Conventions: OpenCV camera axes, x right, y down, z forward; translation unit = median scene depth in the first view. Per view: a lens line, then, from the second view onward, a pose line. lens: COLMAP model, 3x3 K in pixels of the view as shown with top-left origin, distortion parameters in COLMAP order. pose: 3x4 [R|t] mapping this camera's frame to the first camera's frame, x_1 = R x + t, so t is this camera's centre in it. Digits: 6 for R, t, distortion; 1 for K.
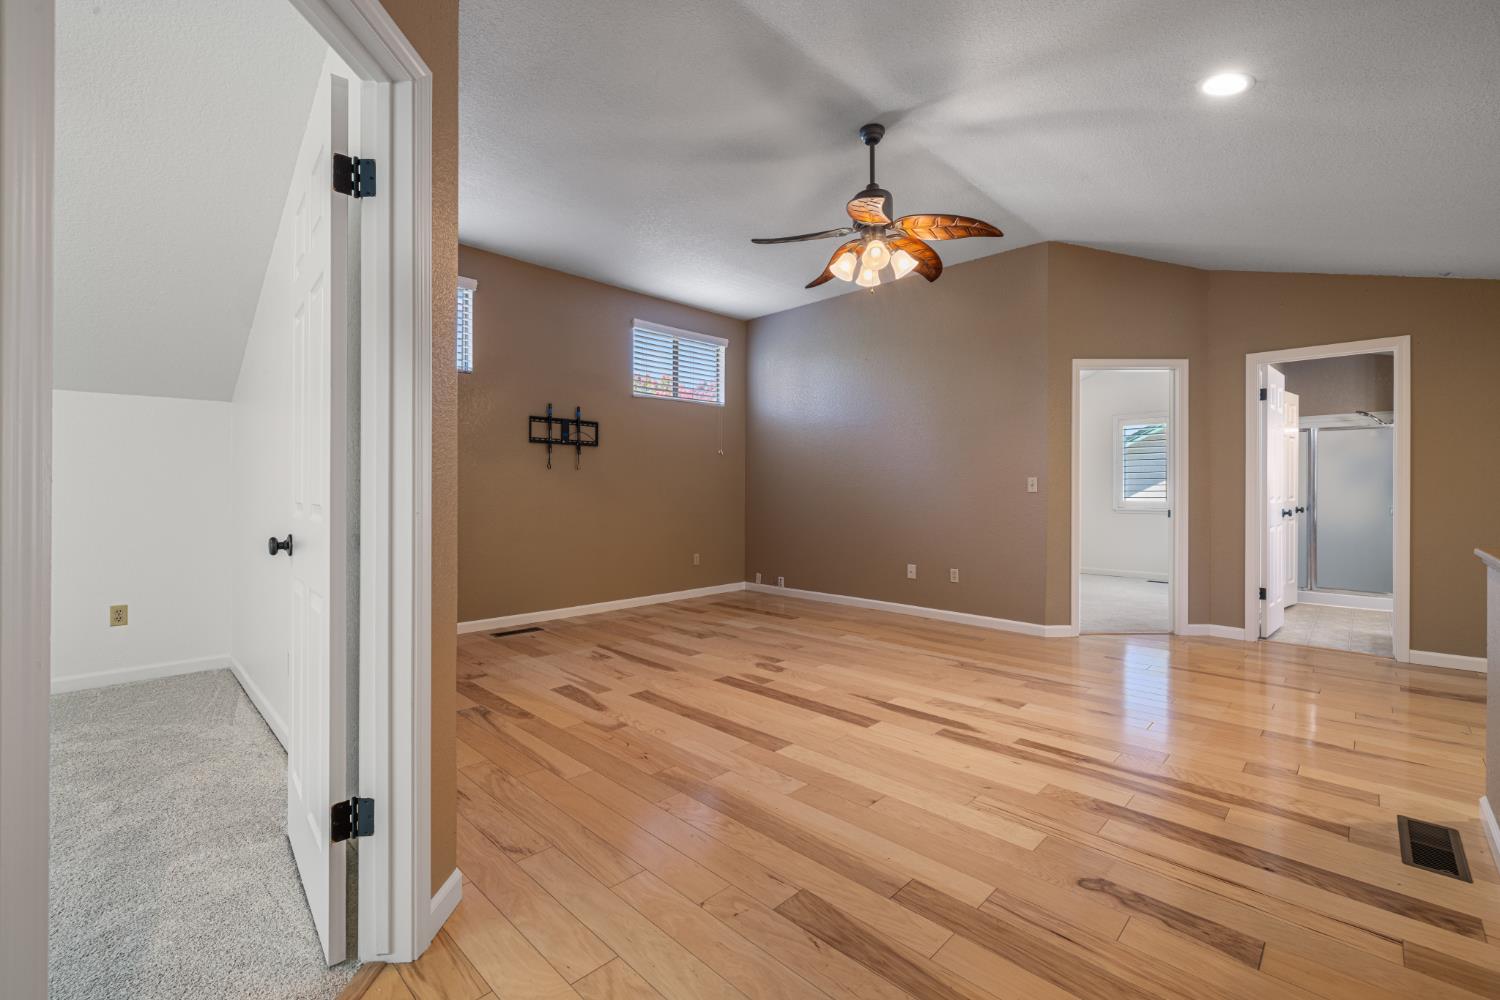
lens RADIAL K [[630.8, 0, 747.2], [0, 630.8, 495.1], [0, 0, 1]] dist [0.006123, -0.000660]
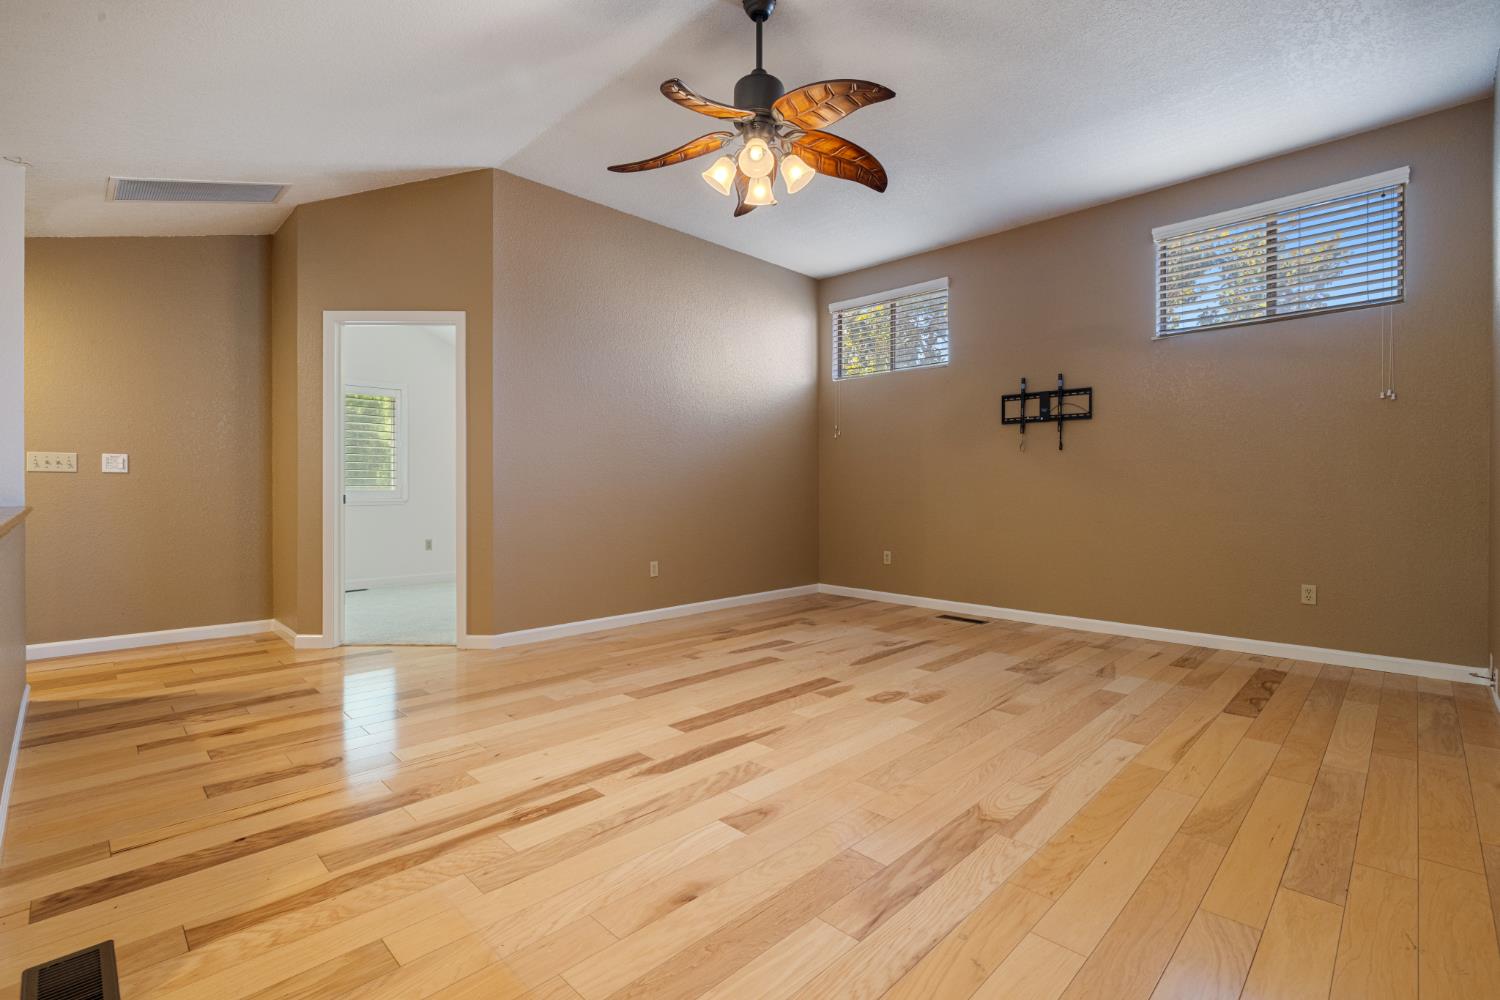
lens RADIAL K [[673.0, 0, 743.3], [0, 673.0, 497.2], [0, 0, 1]] dist [-0.007200, 0.002481]
pose [[-0.007288, 0.009893, -0.999925, 1.024868], [-0.006307, 0.999931, 0.009939, 0.025248], [0.999954, 0.006379, -0.007225, 0.988612]]
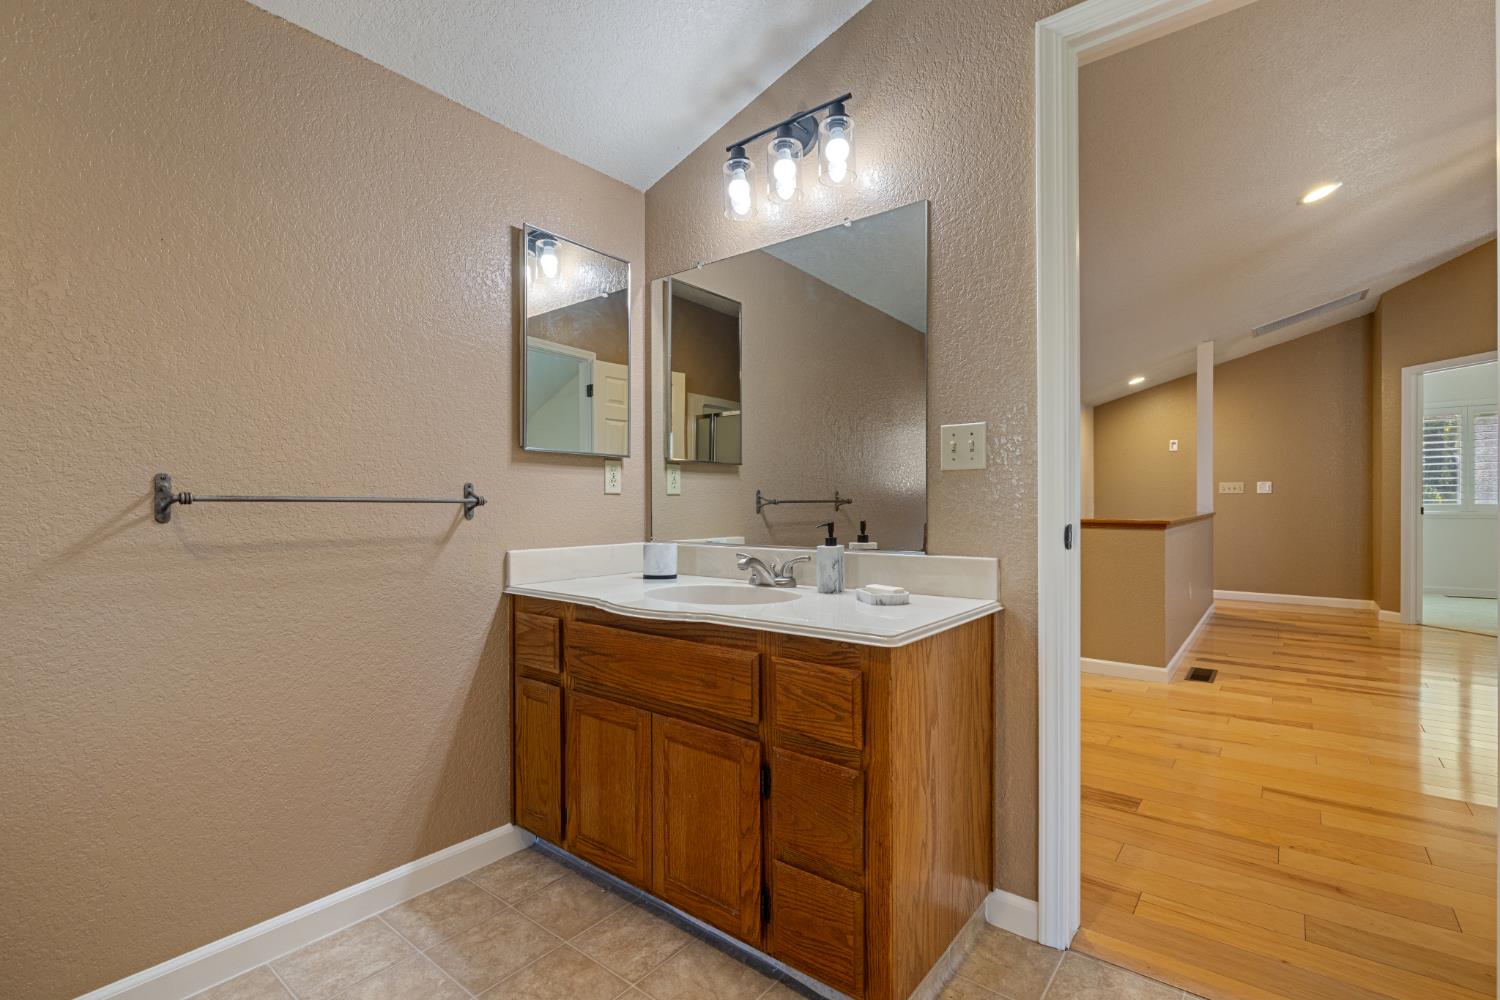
lens RADIAL K [[673.0, 0, 747.3], [0, 673.0, 503.5], [0, 0, 1]] dist [-0.007200, 0.002481]
pose [[-0.995255, 0.000702, -0.097295, 1.538601], [0.000791, 0.999999, -0.000877, 0.030149], [0.097294, -0.000950, -0.995255, 1.675952]]
